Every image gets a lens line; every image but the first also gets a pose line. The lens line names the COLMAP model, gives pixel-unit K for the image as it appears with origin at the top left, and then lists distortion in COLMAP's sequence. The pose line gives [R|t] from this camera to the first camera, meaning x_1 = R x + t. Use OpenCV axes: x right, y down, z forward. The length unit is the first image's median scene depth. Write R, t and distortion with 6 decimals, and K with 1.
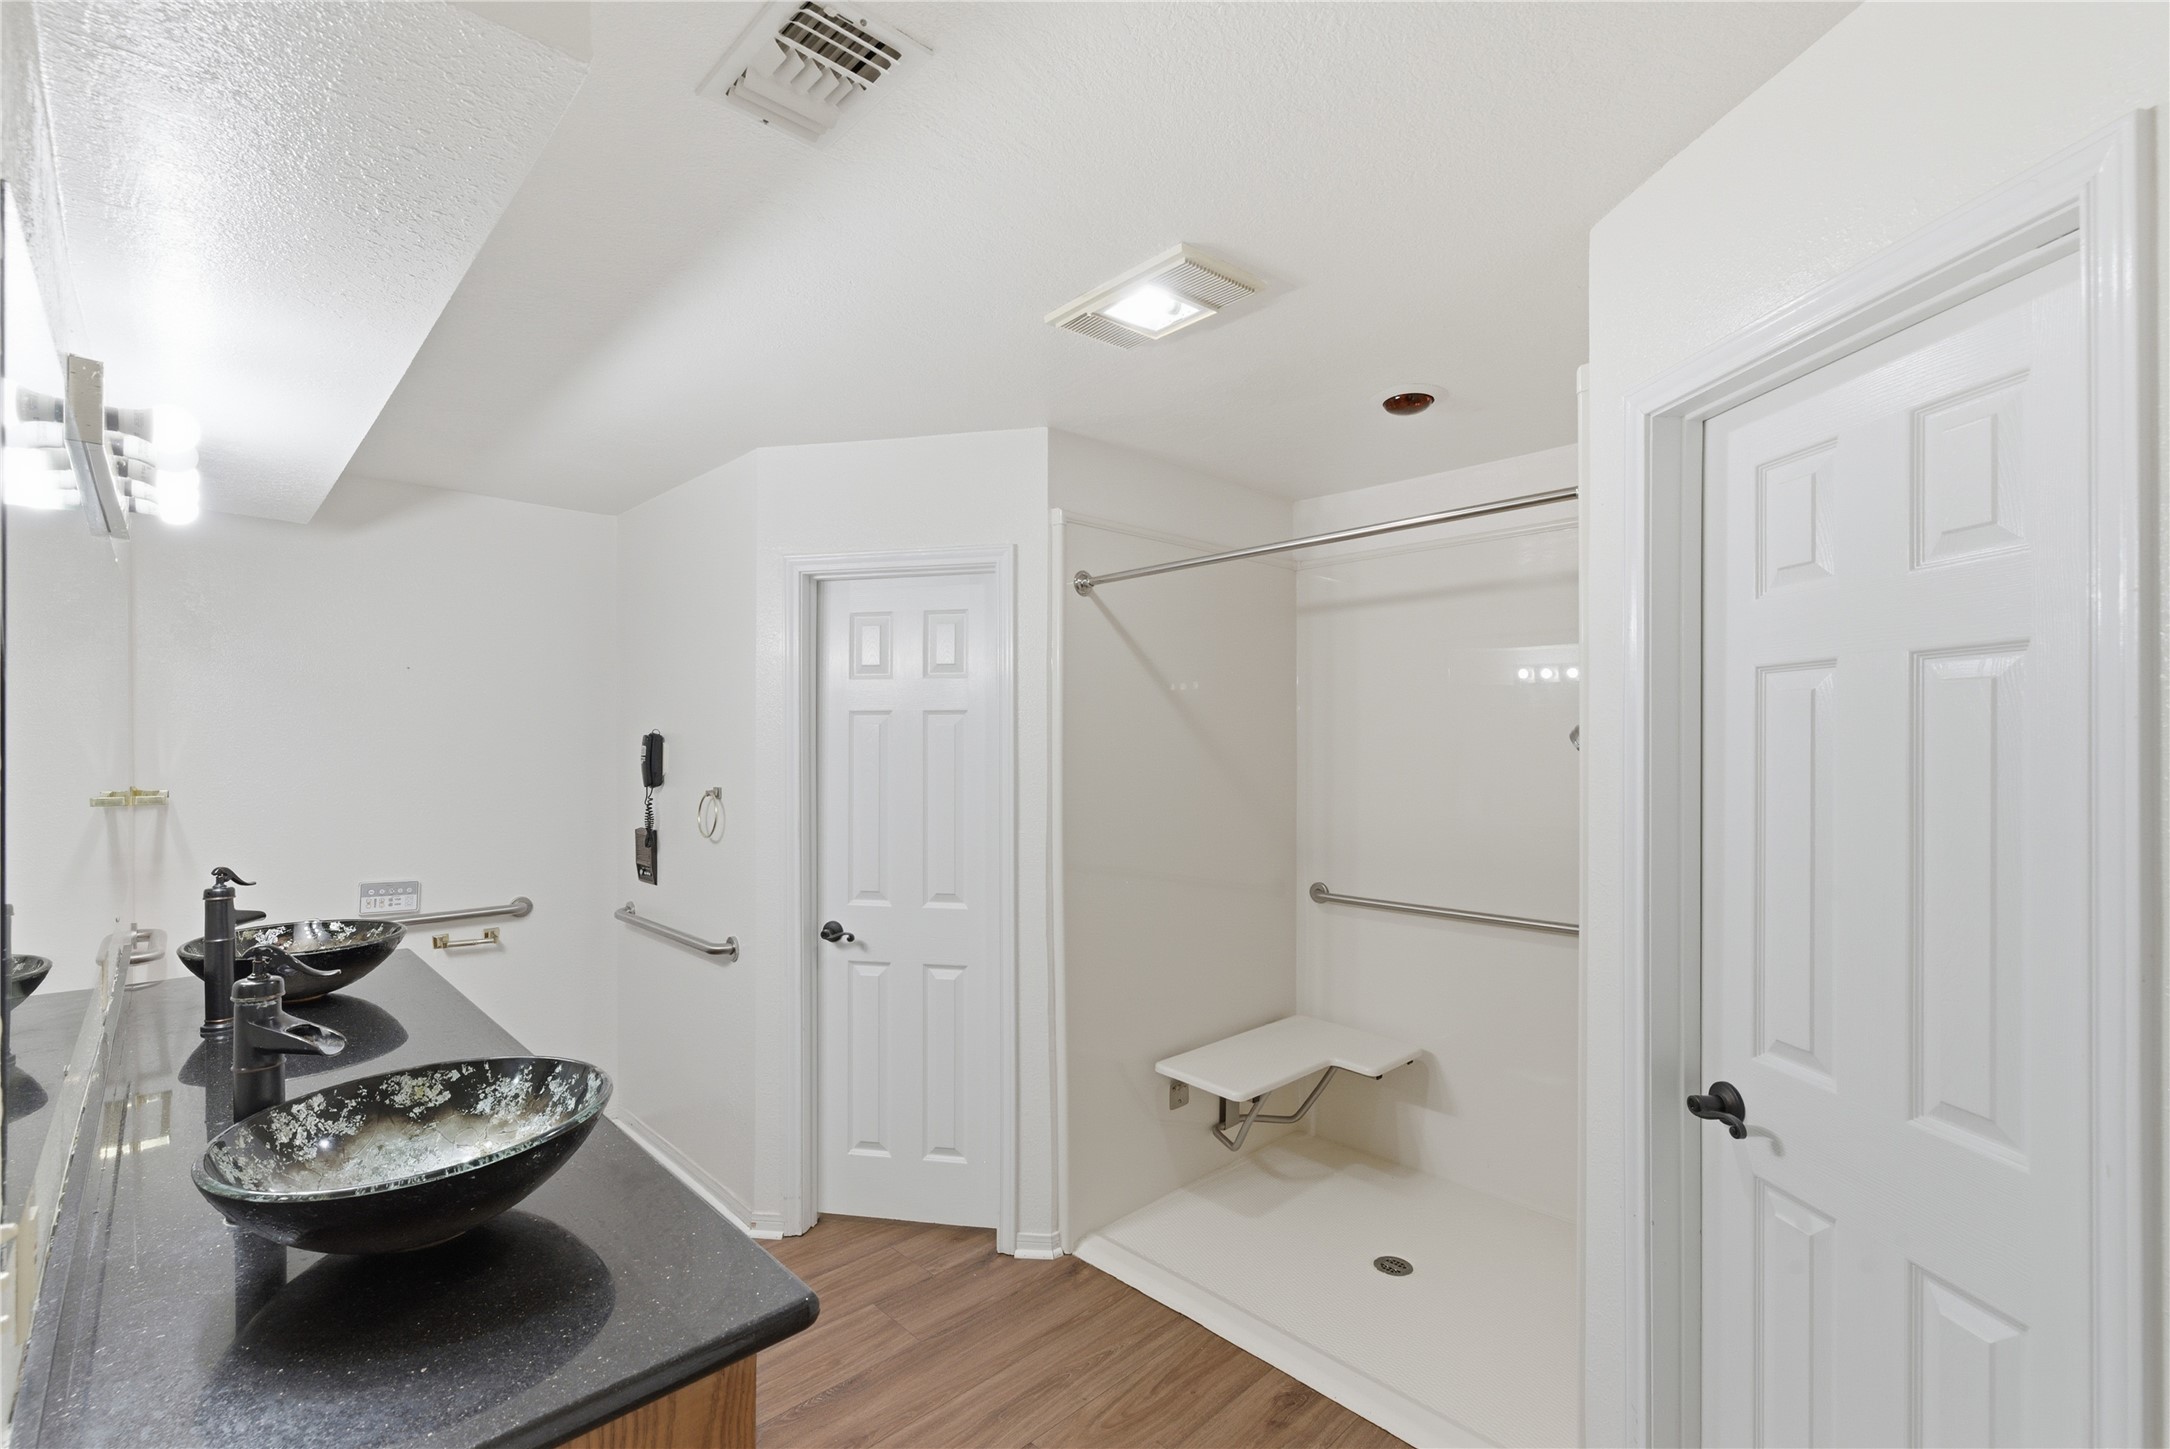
lens RADIAL K [[954.0, 0, 1083.0], [0, 954.0, 737.3], [0, 0, 1]] dist [-0.003400, 0.000197]
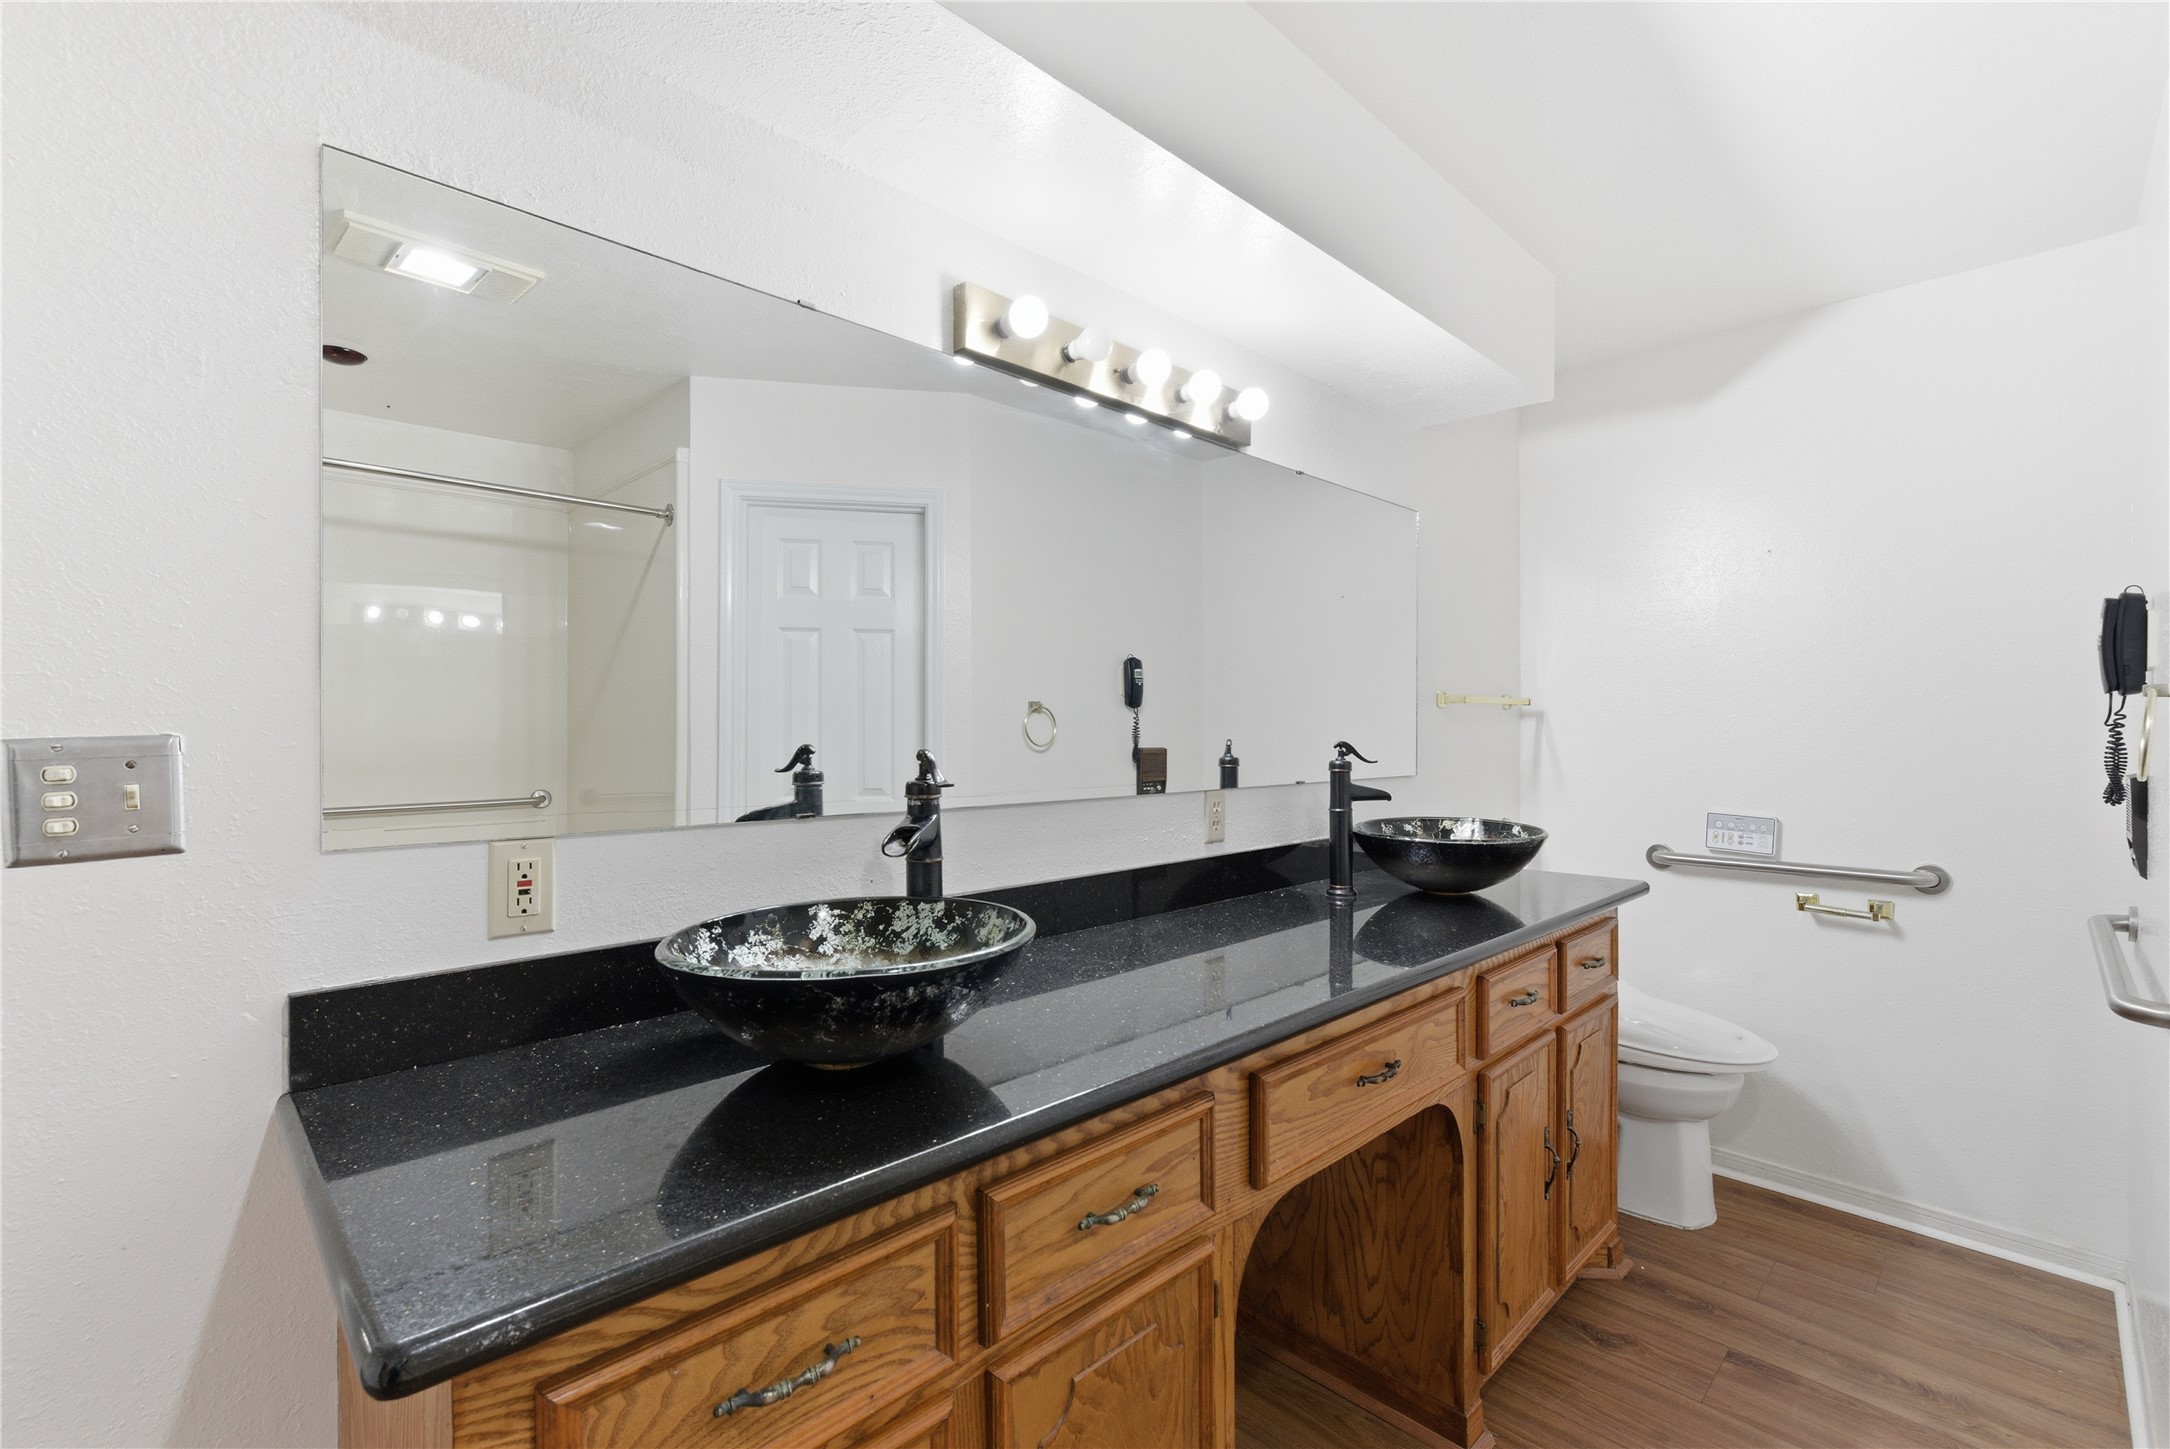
lens RADIAL K [[954.0, 0, 1084.6], [0, 954.0, 721.7], [0, 0, 1]] dist [-0.003400, 0.000197]
pose [[0.011994, 0.000143, -0.999928, 0.079476], [0.004926, 0.999988, 0.000202, 0.067086], [0.999916, -0.004928, 0.011993, 0.415613]]
